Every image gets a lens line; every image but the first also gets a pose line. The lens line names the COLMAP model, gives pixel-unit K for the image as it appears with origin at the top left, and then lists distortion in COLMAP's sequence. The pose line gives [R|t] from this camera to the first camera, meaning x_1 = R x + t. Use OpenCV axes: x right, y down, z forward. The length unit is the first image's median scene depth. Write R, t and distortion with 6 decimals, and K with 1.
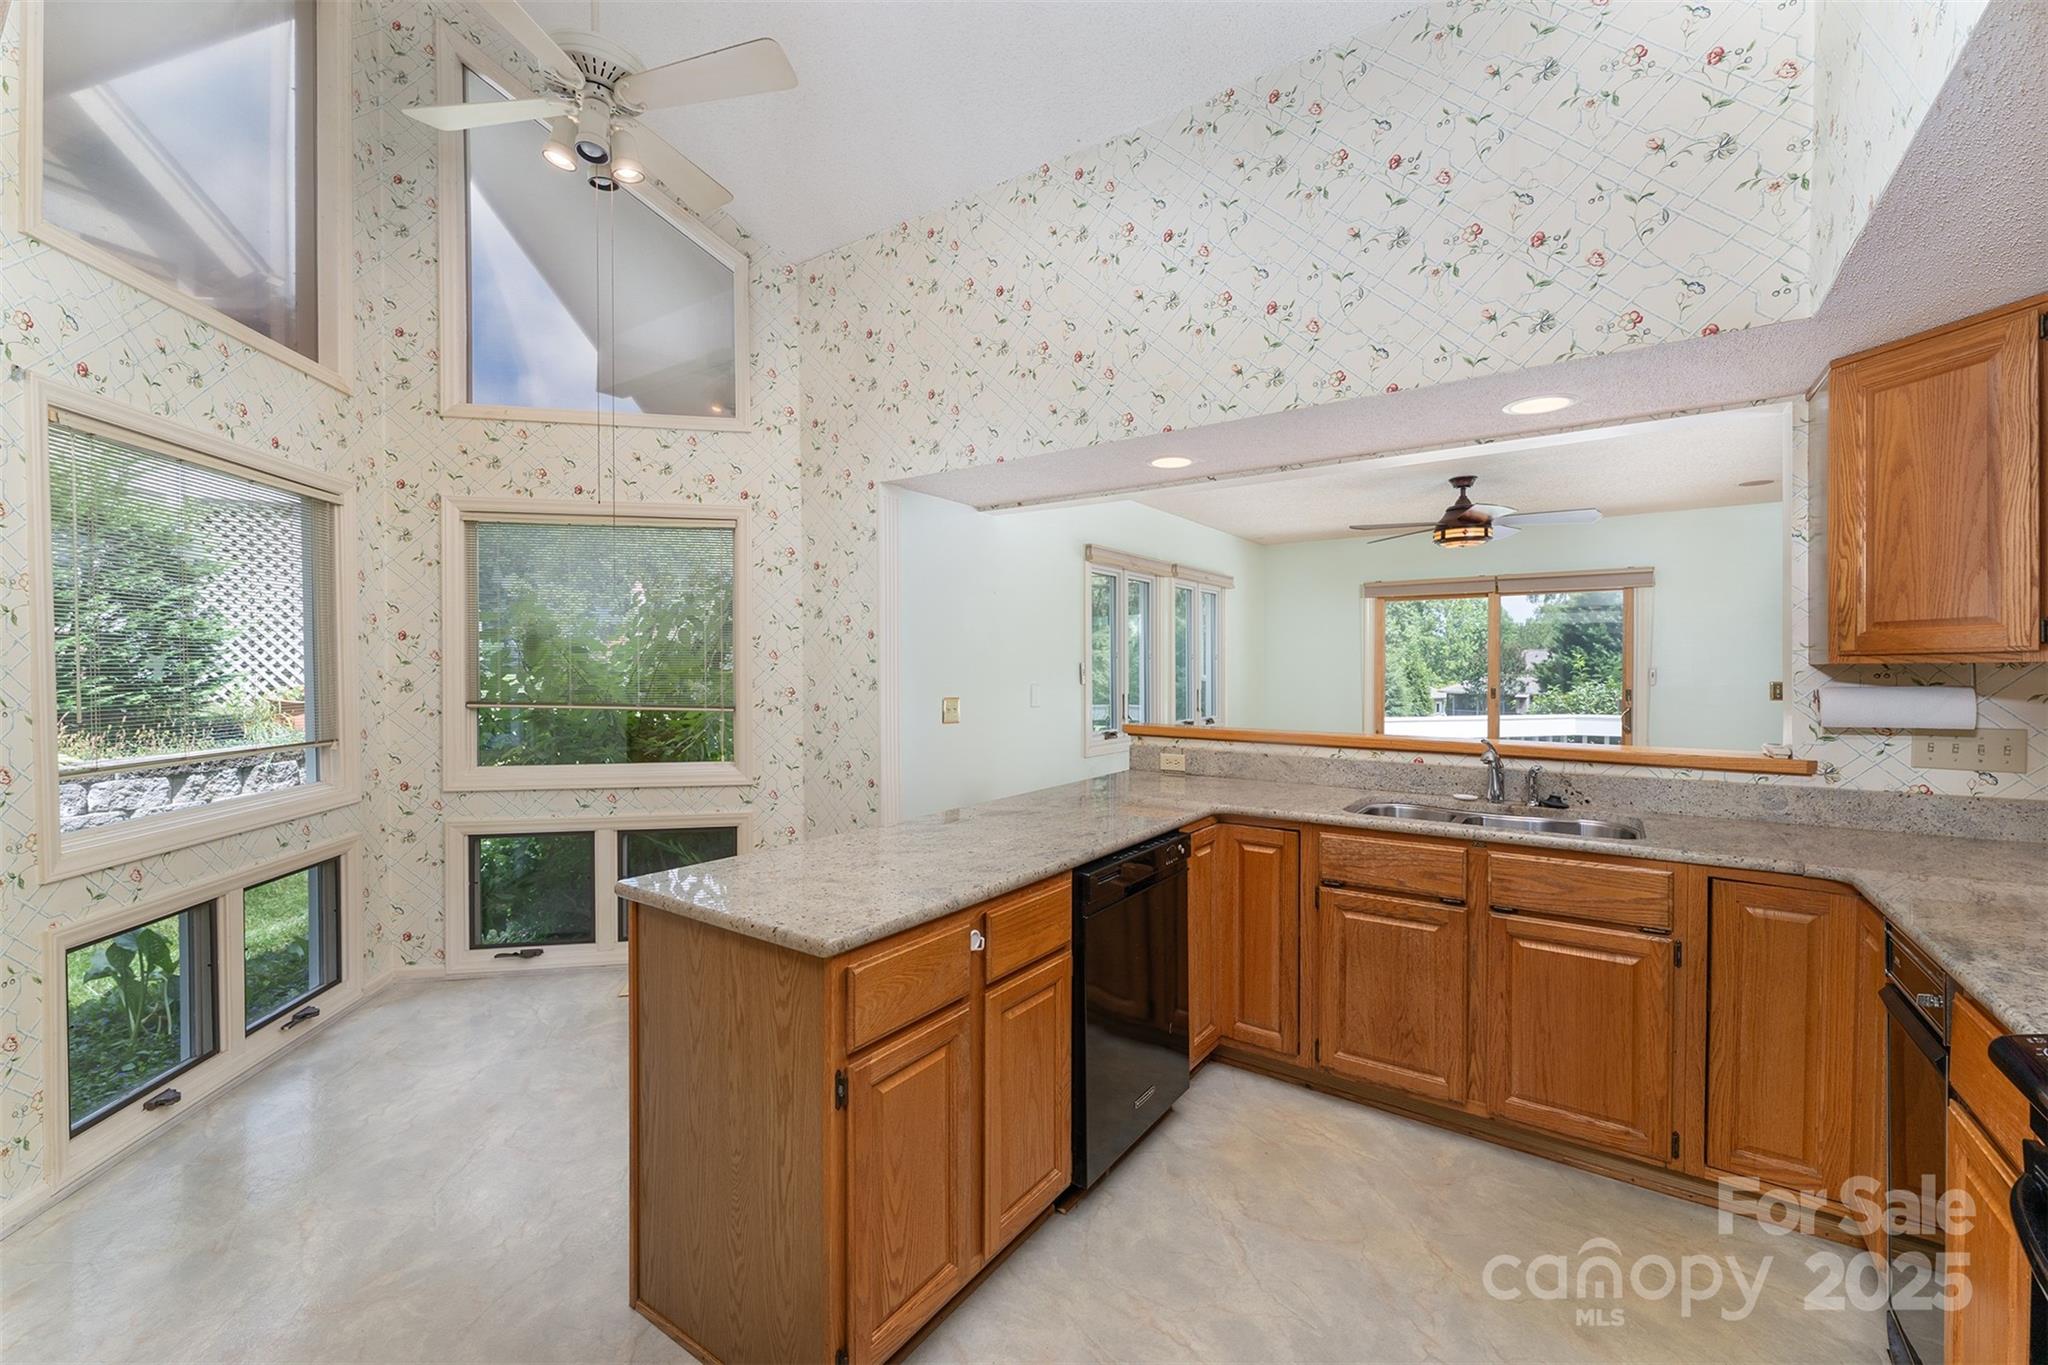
lens RADIAL K [[820.7, 0, 1022.7], [0, 820.7, 685.1], [0, 0, 1]] dist [-0.010806, 0.000277]
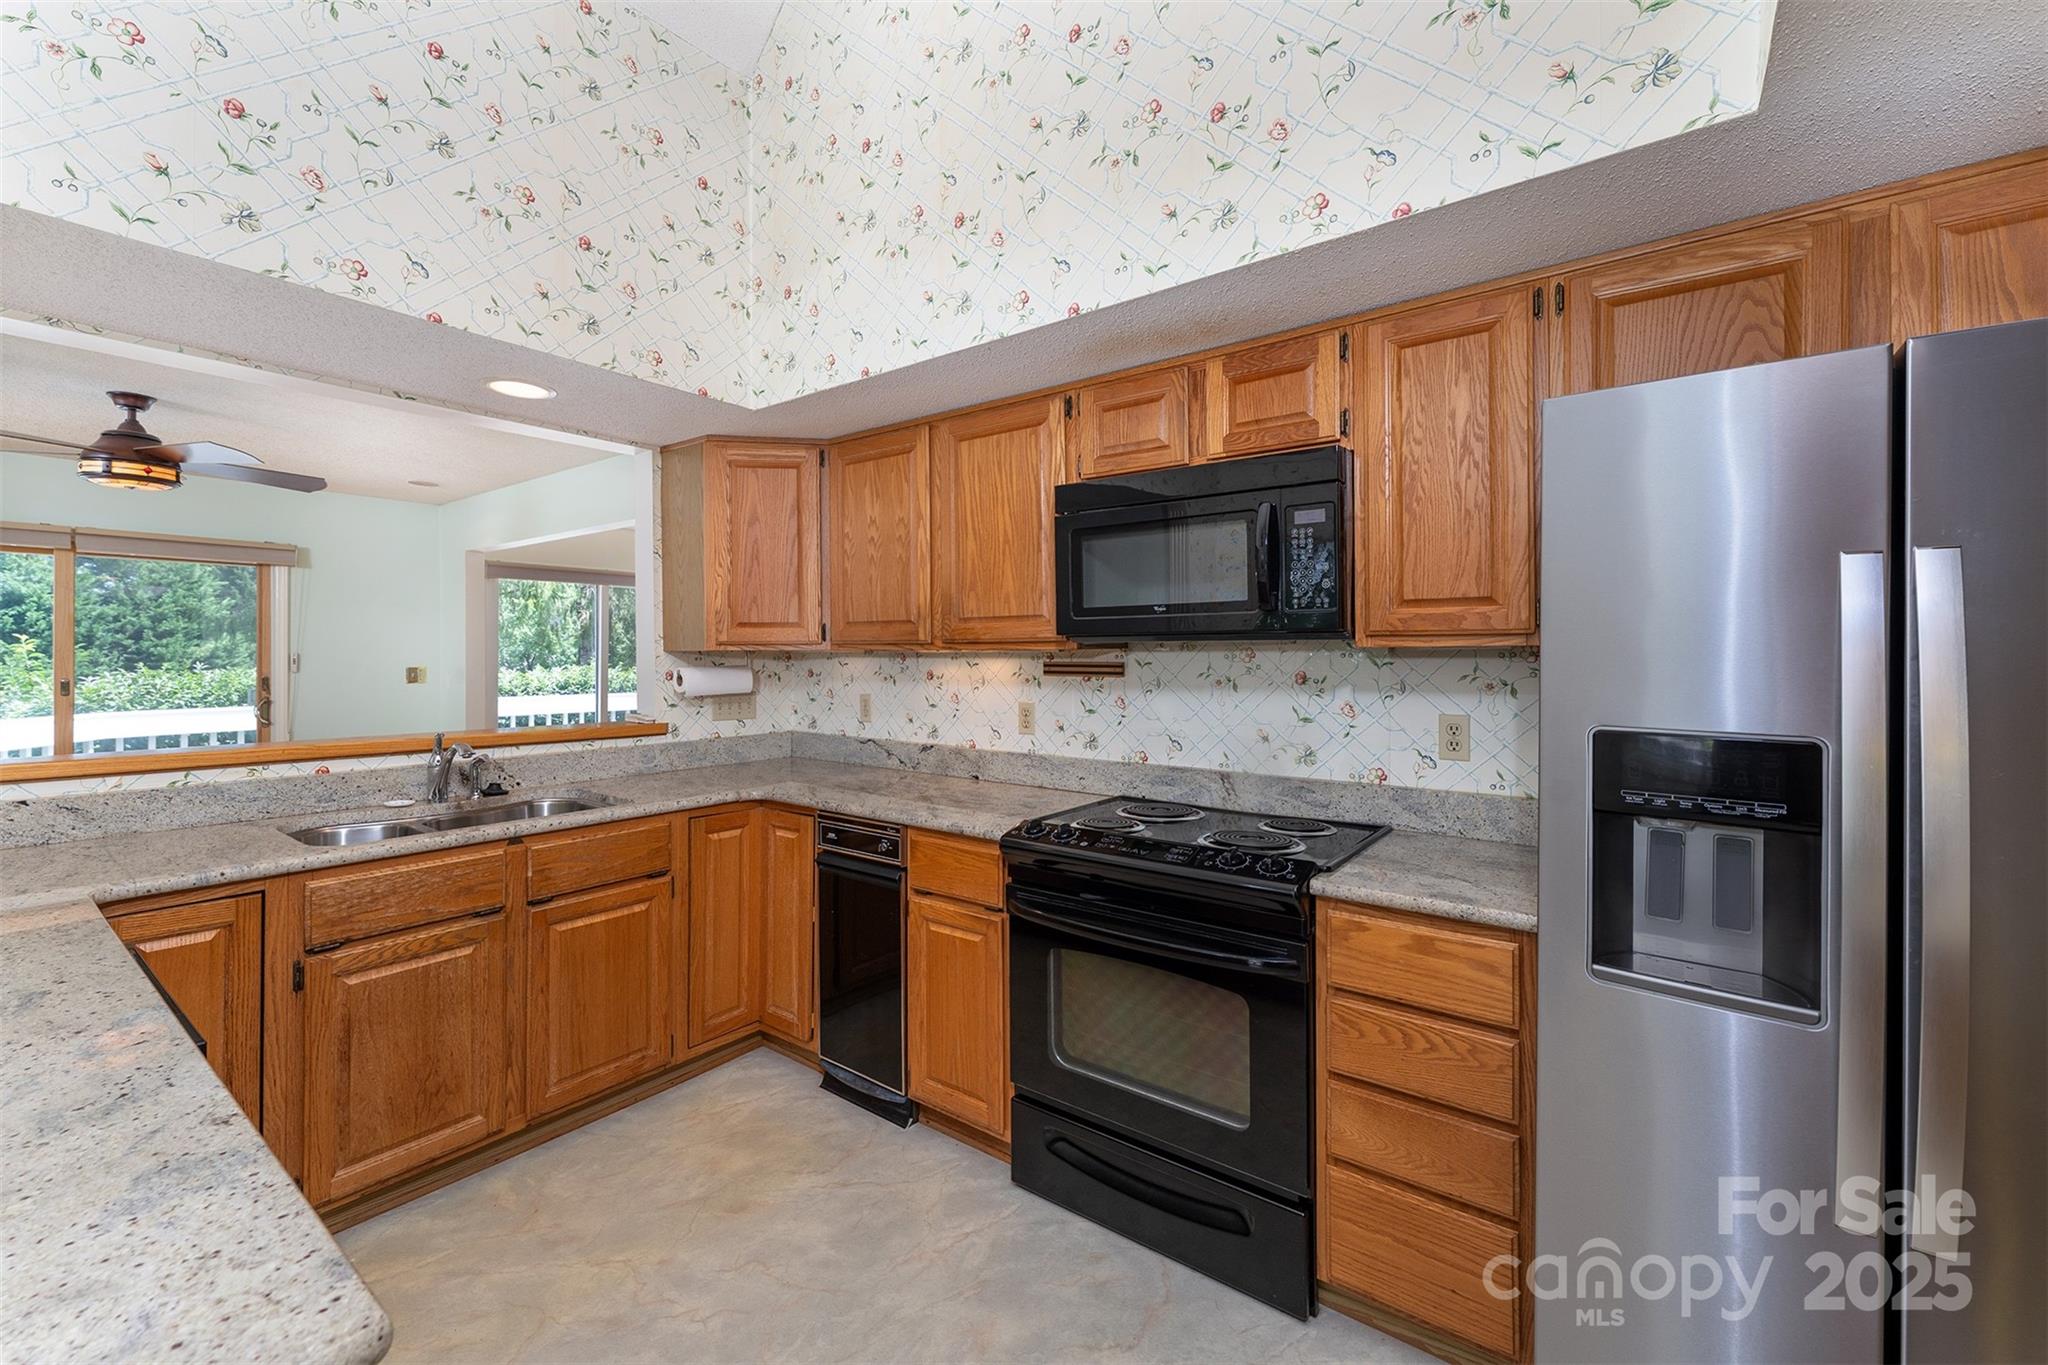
lens RADIAL K [[820.7, 0, 1029.0], [0, 820.7, 651.9], [0, 0, 1]] dist [-0.010806, 0.000277]
pose [[0.017352, 0.004084, 0.999841, -0.350148], [0.019951, 0.999791, -0.004430, -0.005754], [-0.999650, 0.020025, 0.017267, 0.366822]]
